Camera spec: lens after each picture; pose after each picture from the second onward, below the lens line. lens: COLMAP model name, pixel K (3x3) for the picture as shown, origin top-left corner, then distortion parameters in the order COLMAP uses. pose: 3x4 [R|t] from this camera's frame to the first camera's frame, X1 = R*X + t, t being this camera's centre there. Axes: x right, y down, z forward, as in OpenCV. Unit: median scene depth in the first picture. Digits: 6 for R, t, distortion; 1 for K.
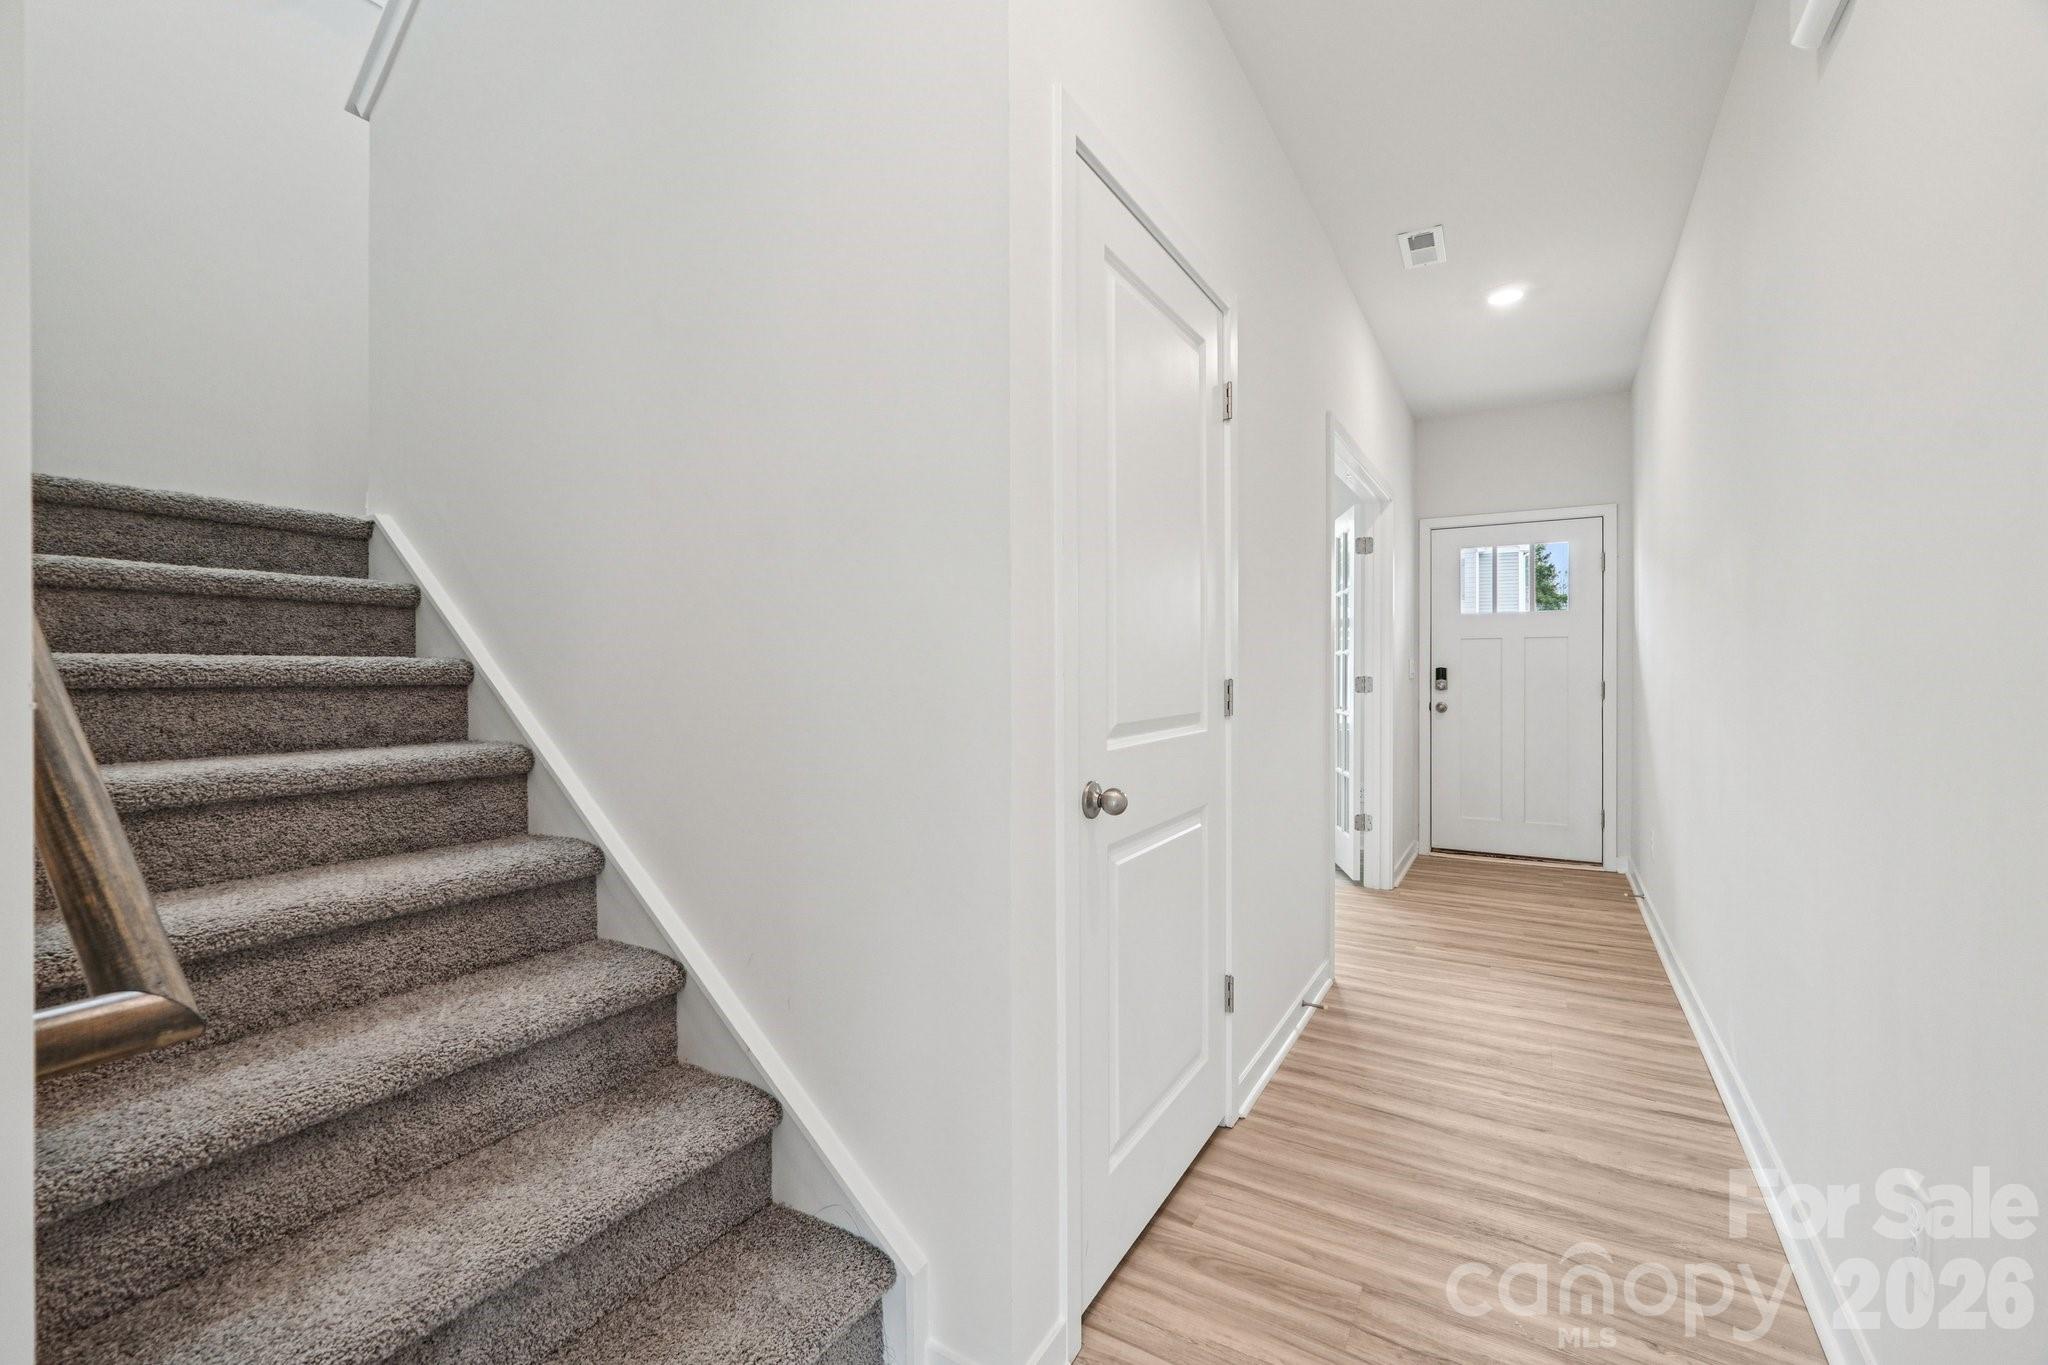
lens RADIAL K [[858.0, 0, 1023.3], [0, 858.0, 682.2], [0, 0, 1]] dist [0.001182, -0.000186]
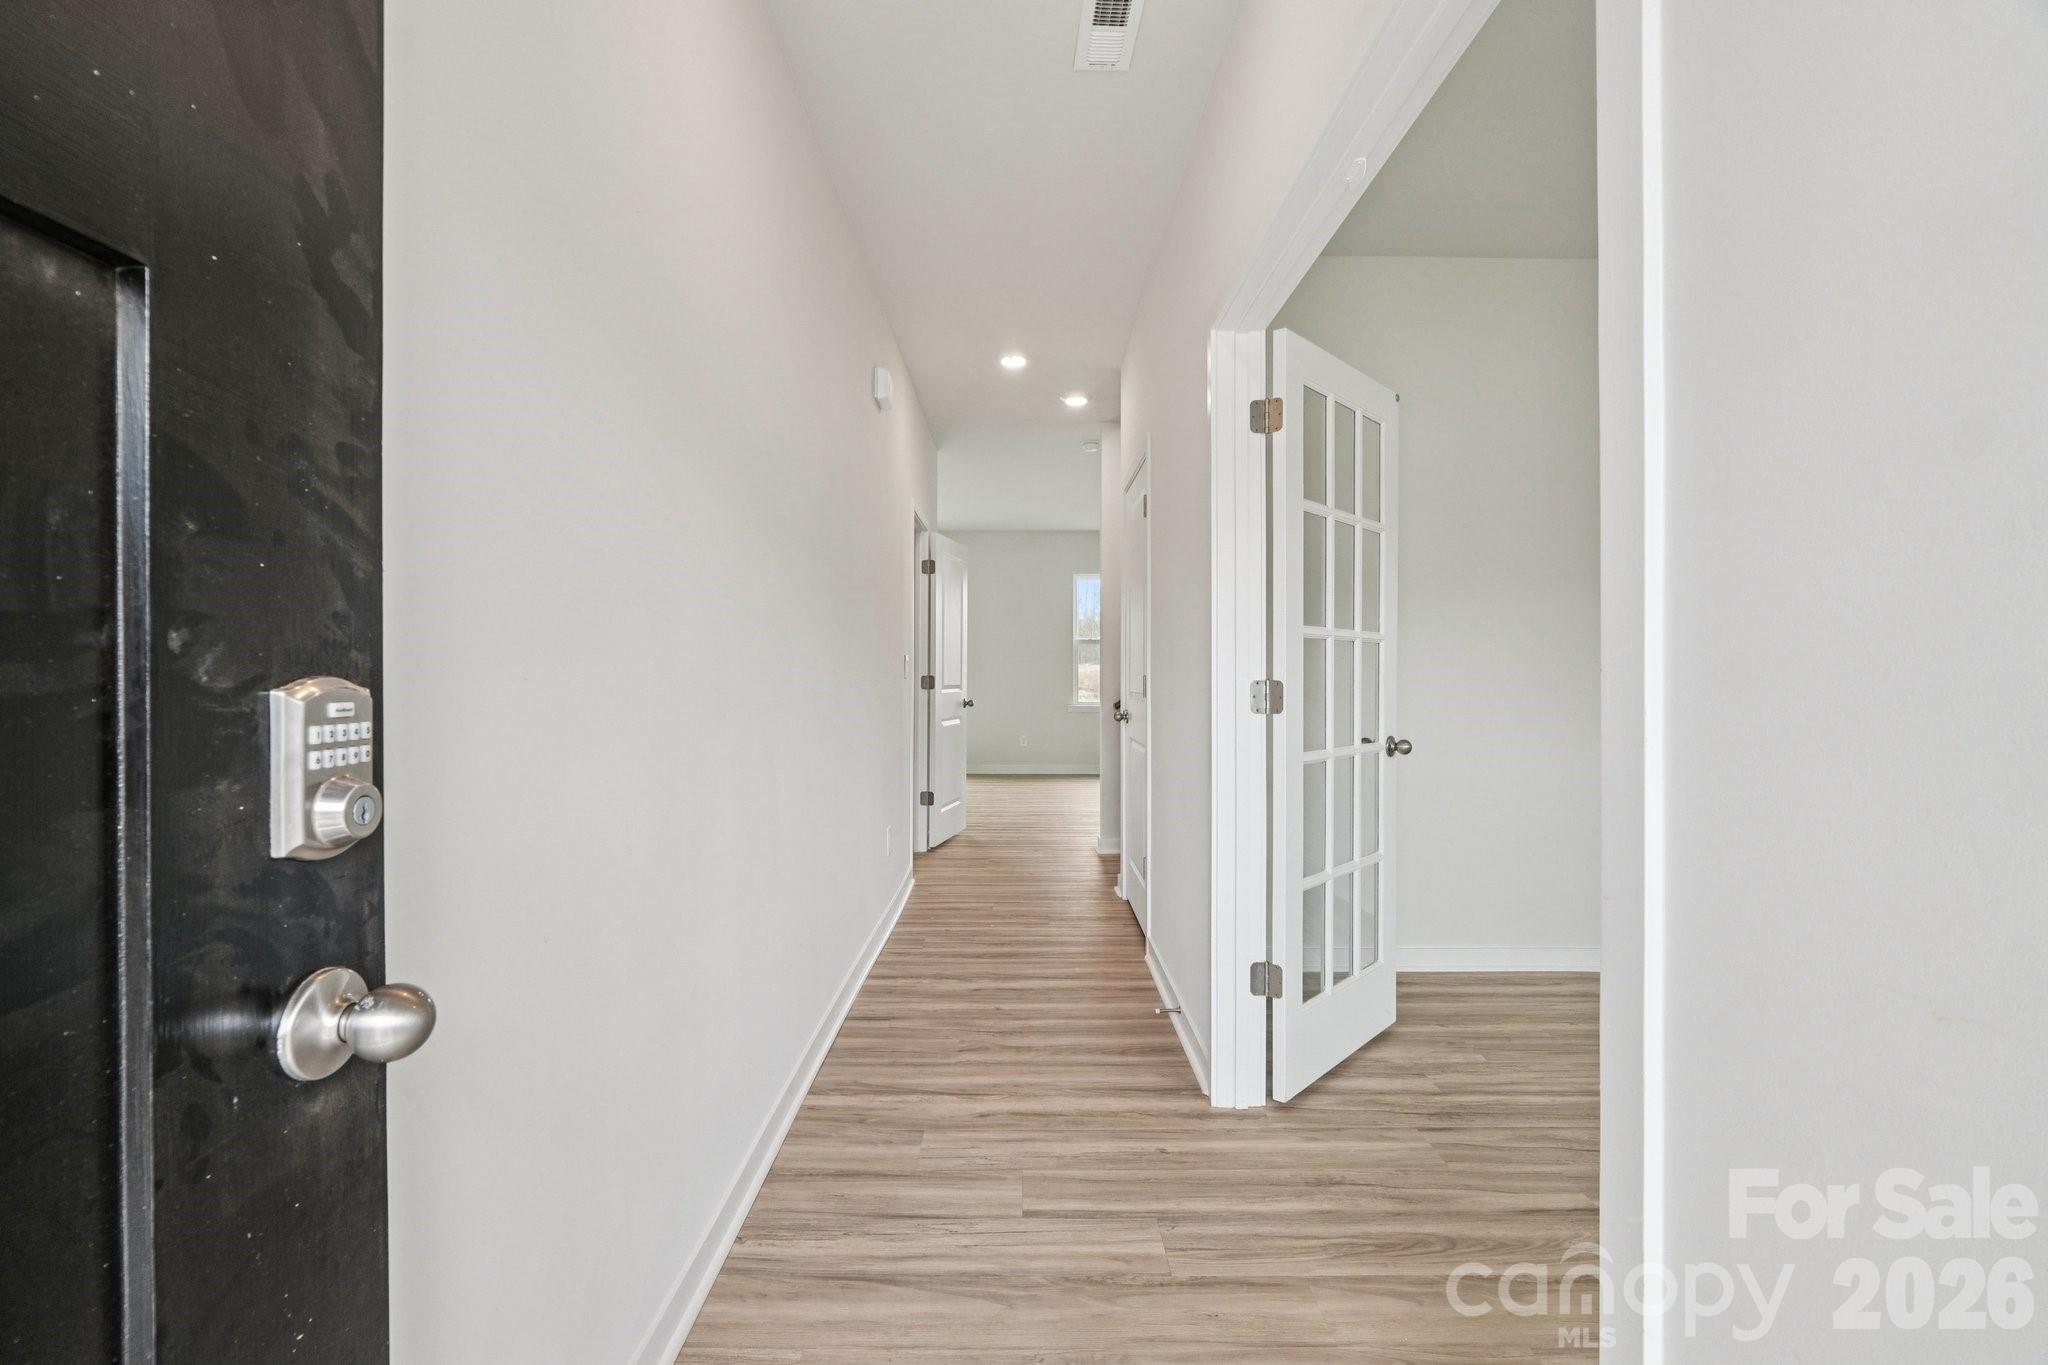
lens RADIAL K [[858.0, 0, 1021.2], [0, 858.0, 676.9], [0, 0, 1]] dist [0.001182, -0.000186]
pose [[-0.856415, 0.011288, -0.516165, 1.056523], [0.007521, 0.999928, 0.009389, -0.011930], [0.516233, 0.004159, -0.856438, 1.881159]]
